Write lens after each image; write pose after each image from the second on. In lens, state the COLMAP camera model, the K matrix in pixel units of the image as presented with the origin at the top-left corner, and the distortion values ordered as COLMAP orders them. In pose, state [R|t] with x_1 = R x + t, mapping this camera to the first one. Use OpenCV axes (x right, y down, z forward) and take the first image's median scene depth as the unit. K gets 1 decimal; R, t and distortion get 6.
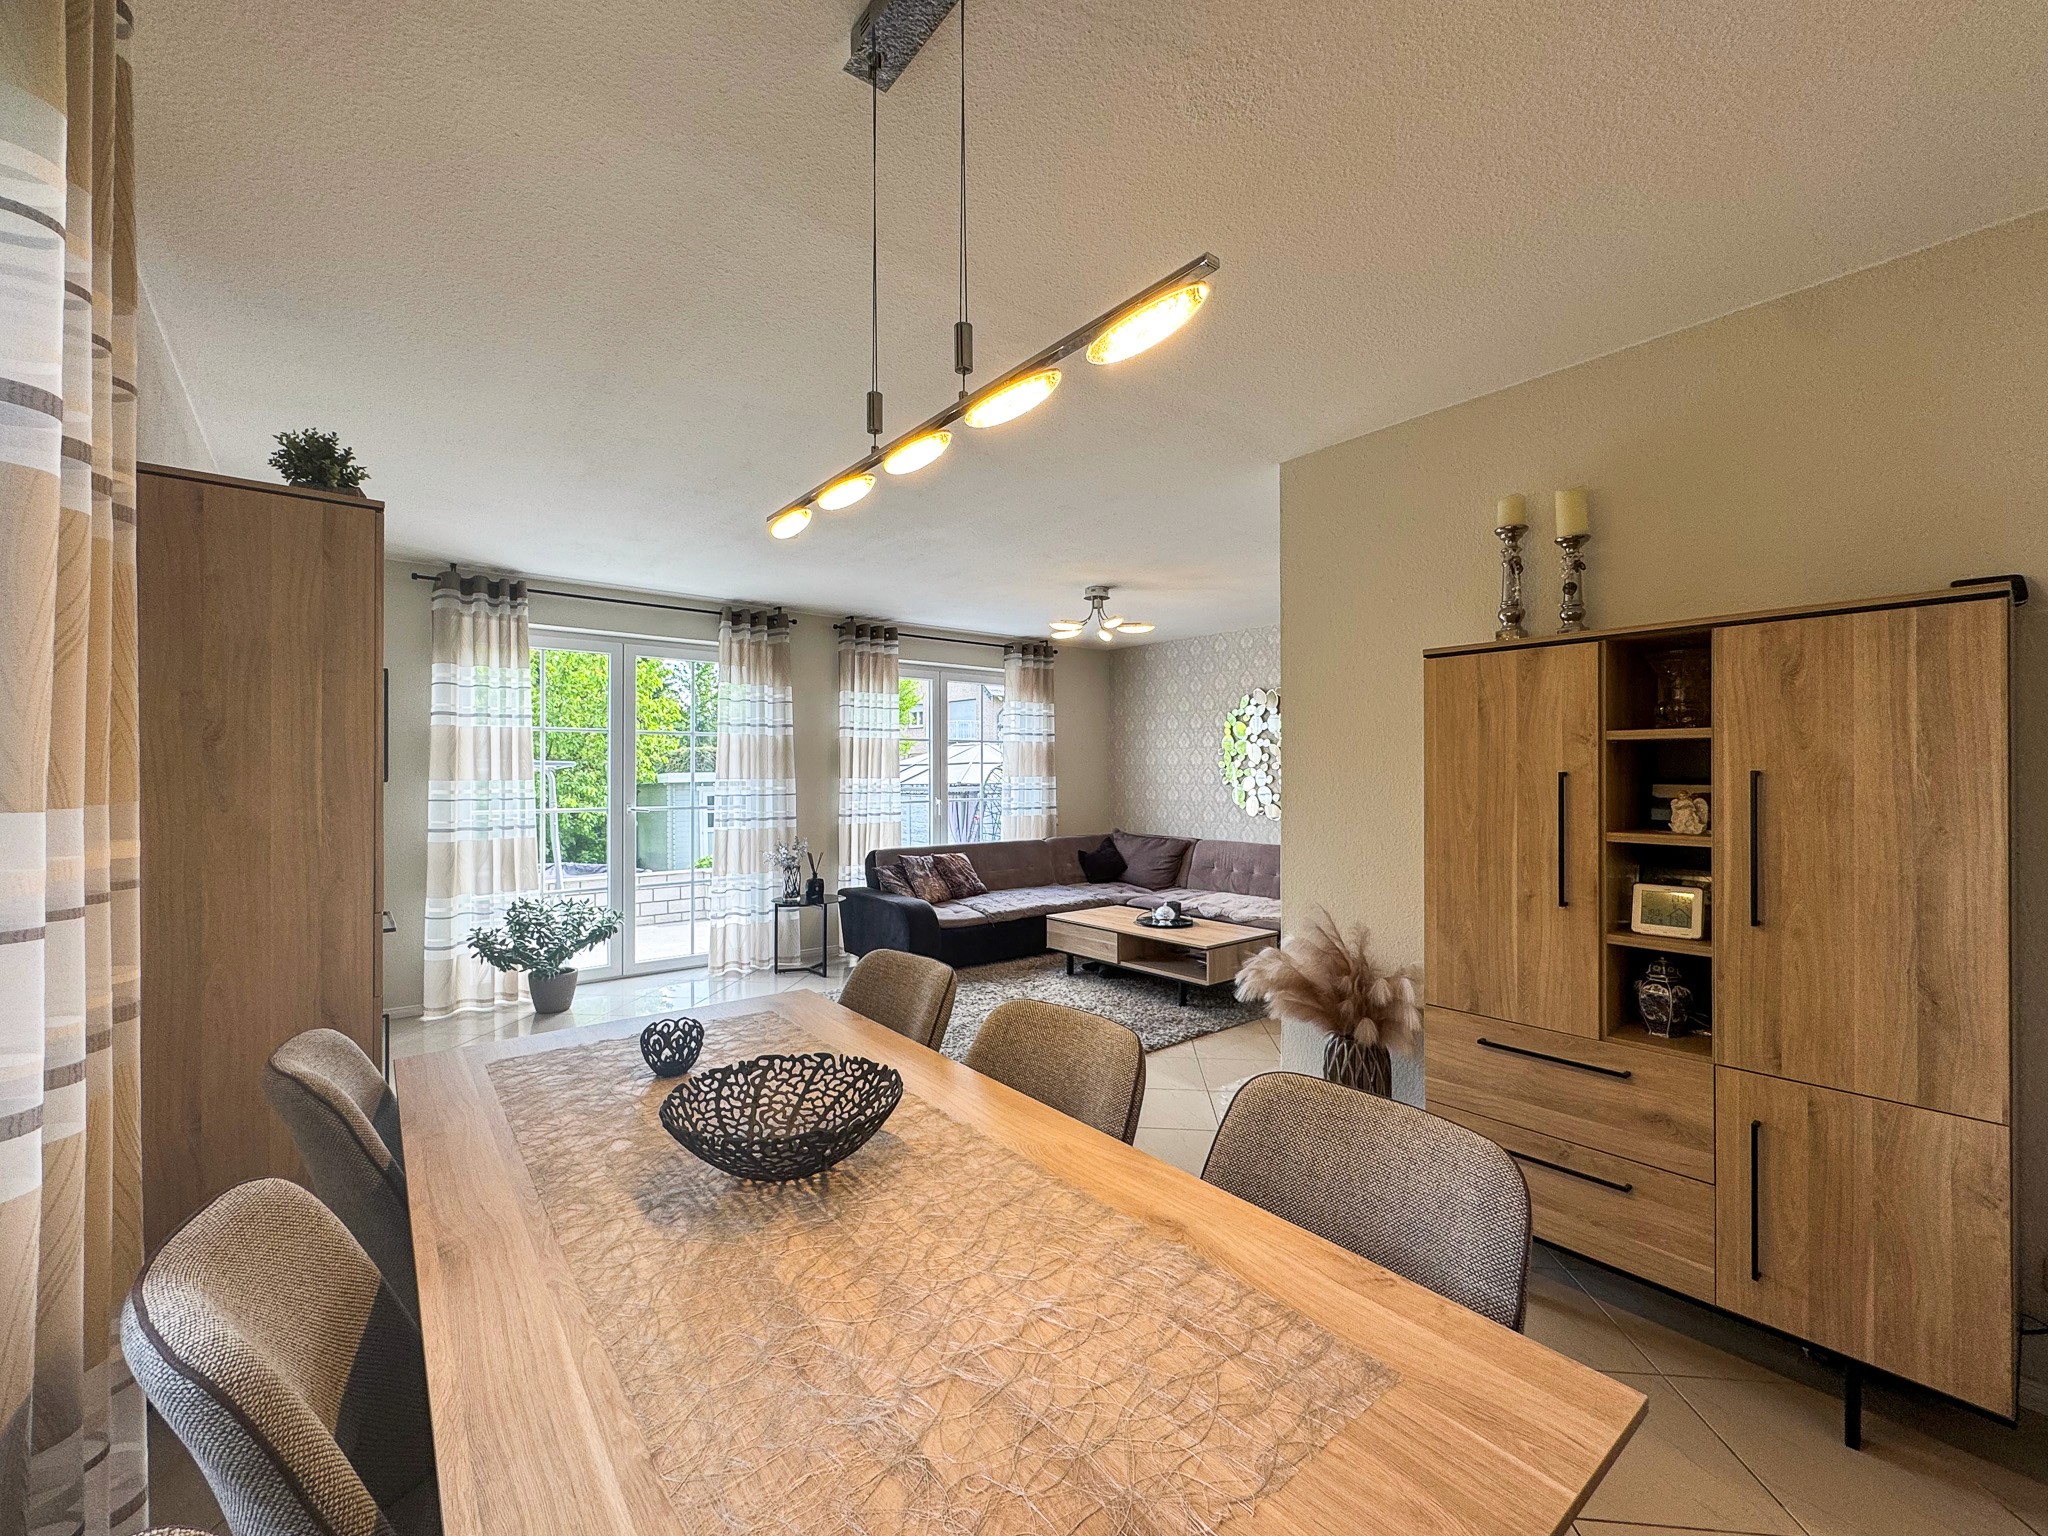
lens RADIAL K [[834.3, 0, 1016.0], [0, 834.3, 762.5], [0, 0, 1]] dist [-0.001870, -0.000140]
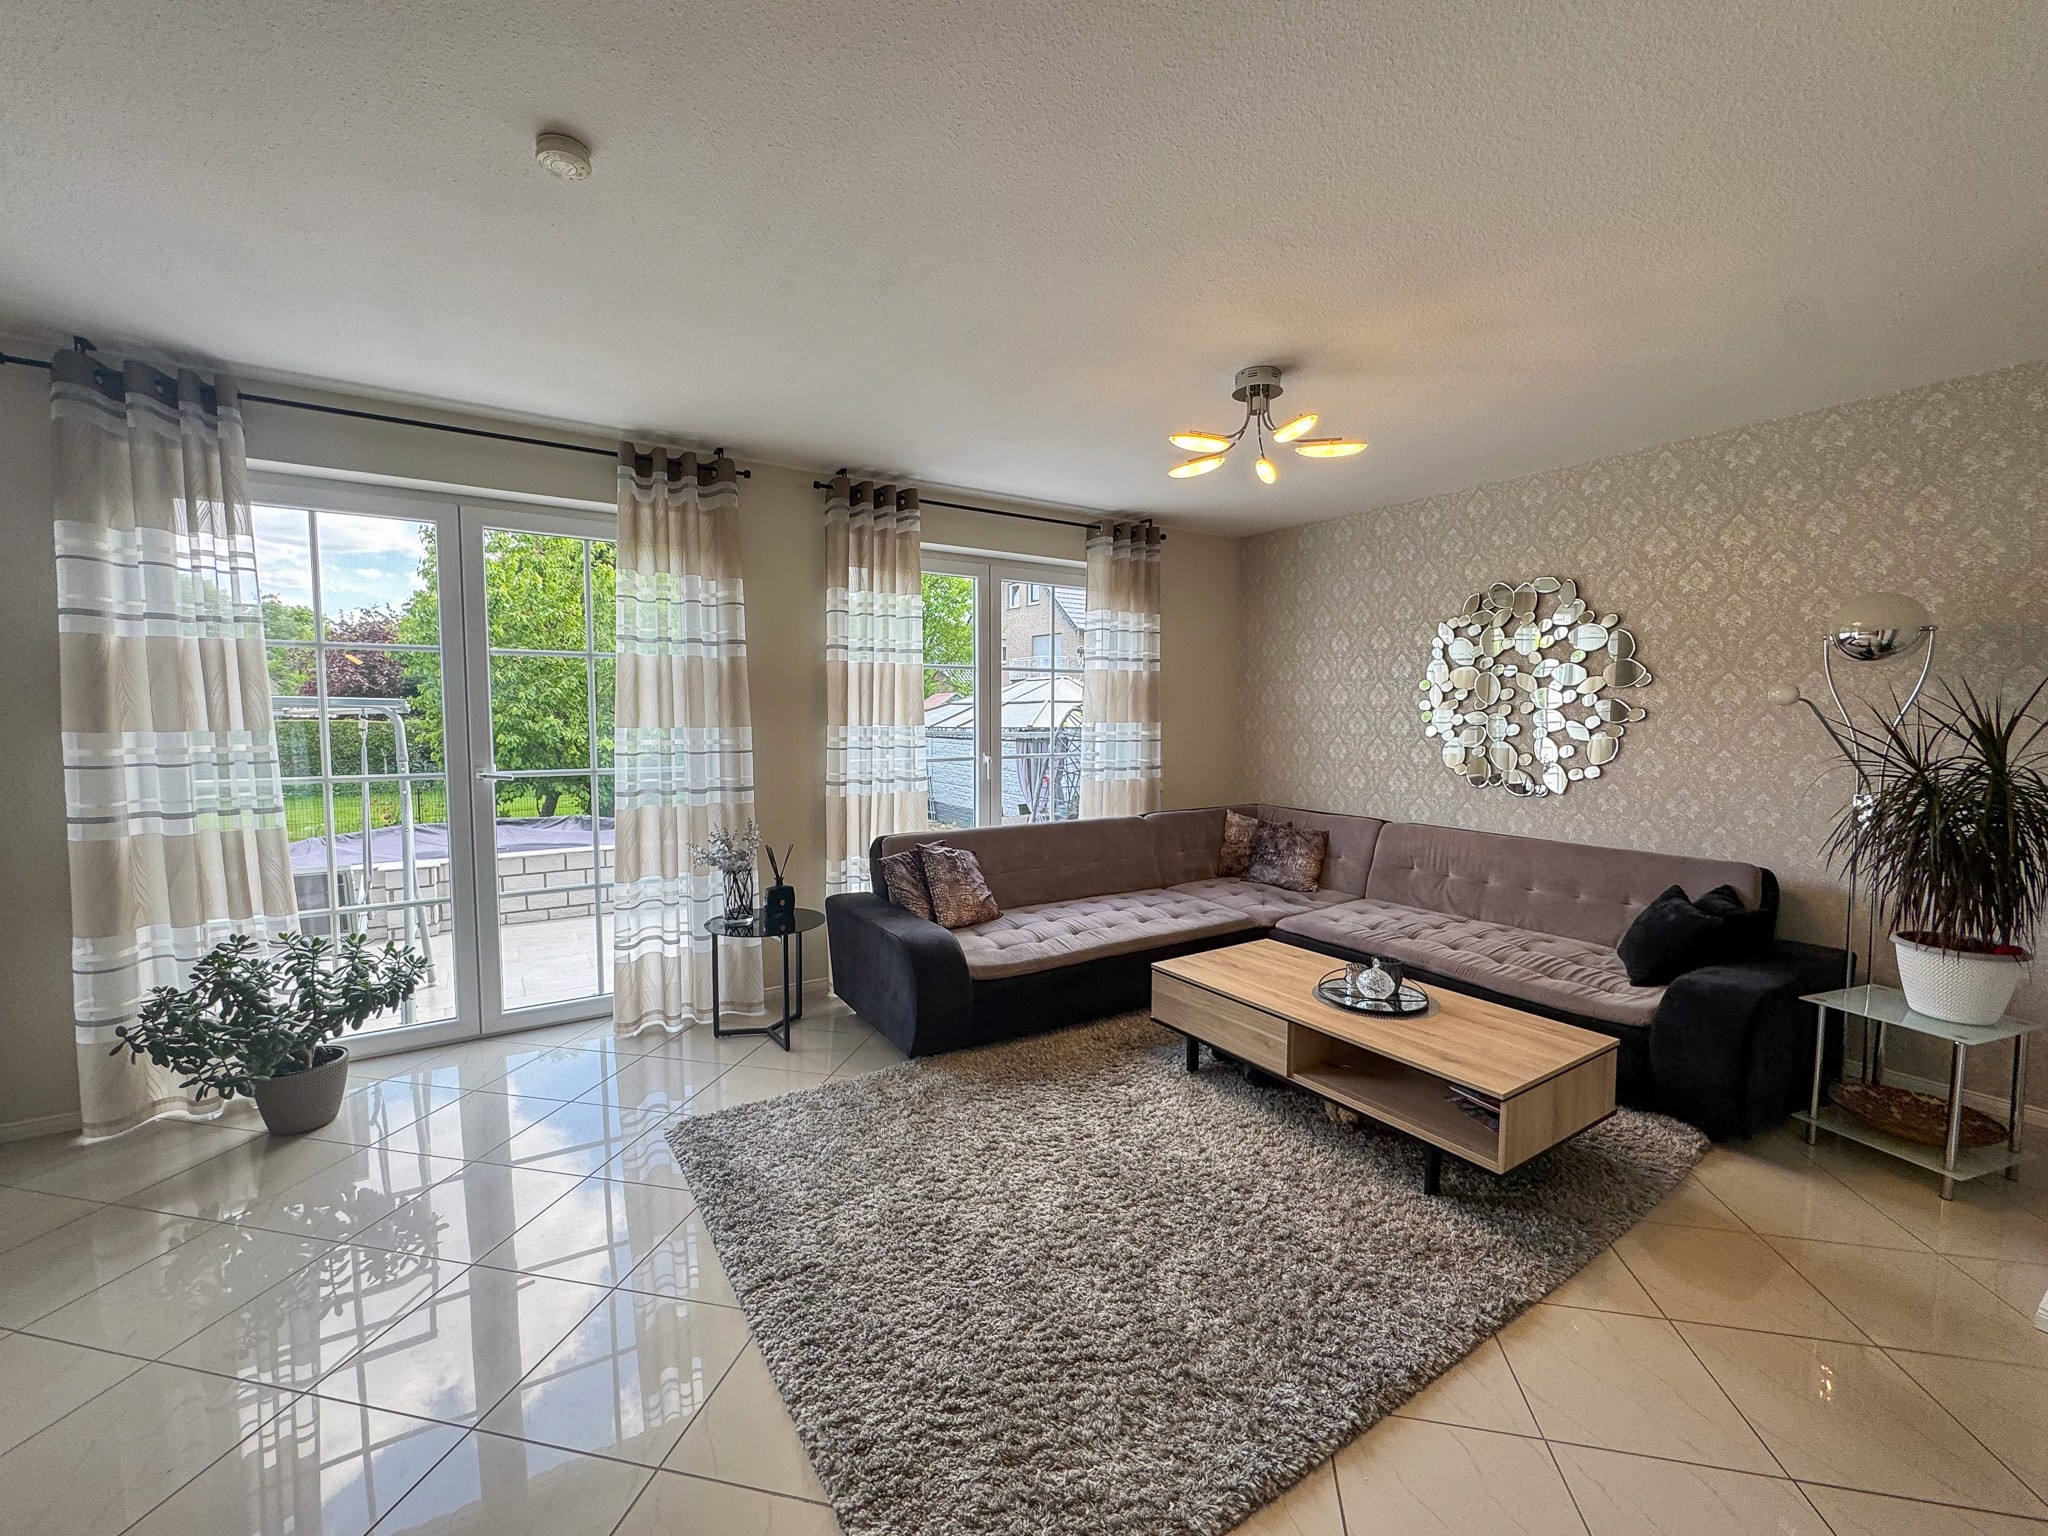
lens RADIAL K [[834.3, 0, 1016.0], [0, 834.3, 762.5], [0, 0, 1]] dist [-0.001870, -0.000140]
pose [[0.994511, 0.010263, -0.104127, 0.001229], [-0.002486, 0.997215, 0.074541, -0.001038], [0.104602, -0.073873, 0.991767, 0.370409]]
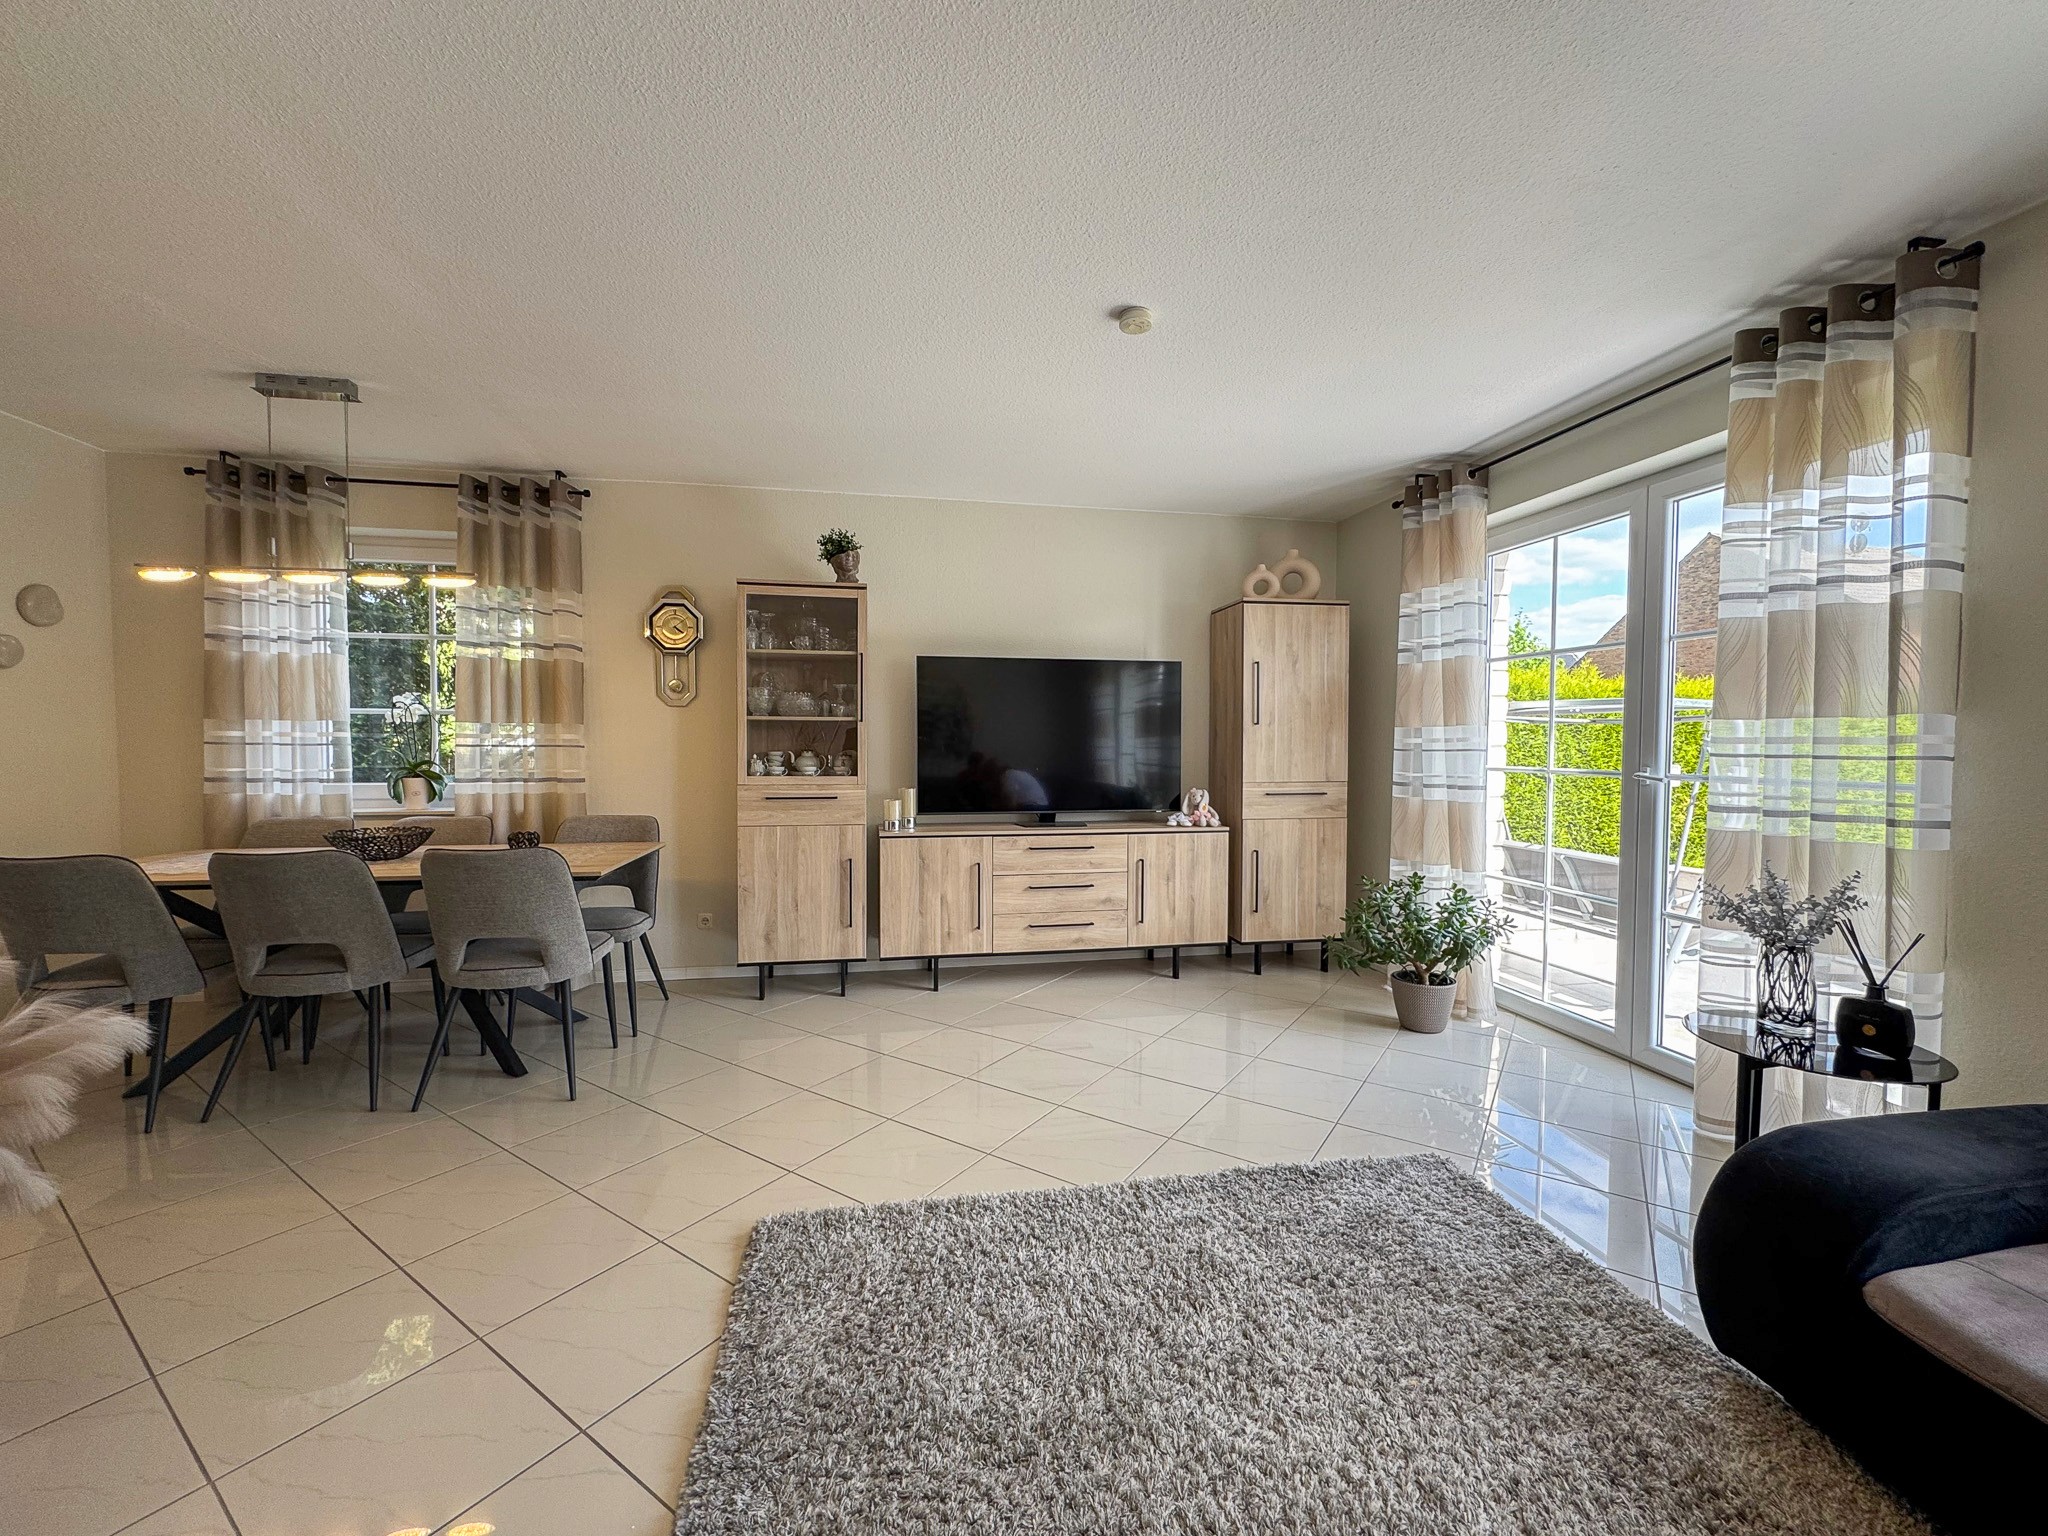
lens RADIAL K [[820.9, 0, 1024.0], [0, 820.9, 768.0], [0, 0, 1]] dist [-0.001166, 0.000451]
pose [[-0.460693, 0.026585, -0.887161, 0.206695], [0.004138, 0.999605, 0.027806, 0.028902], [0.887550, 0.009139, -0.460621, 0.776522]]
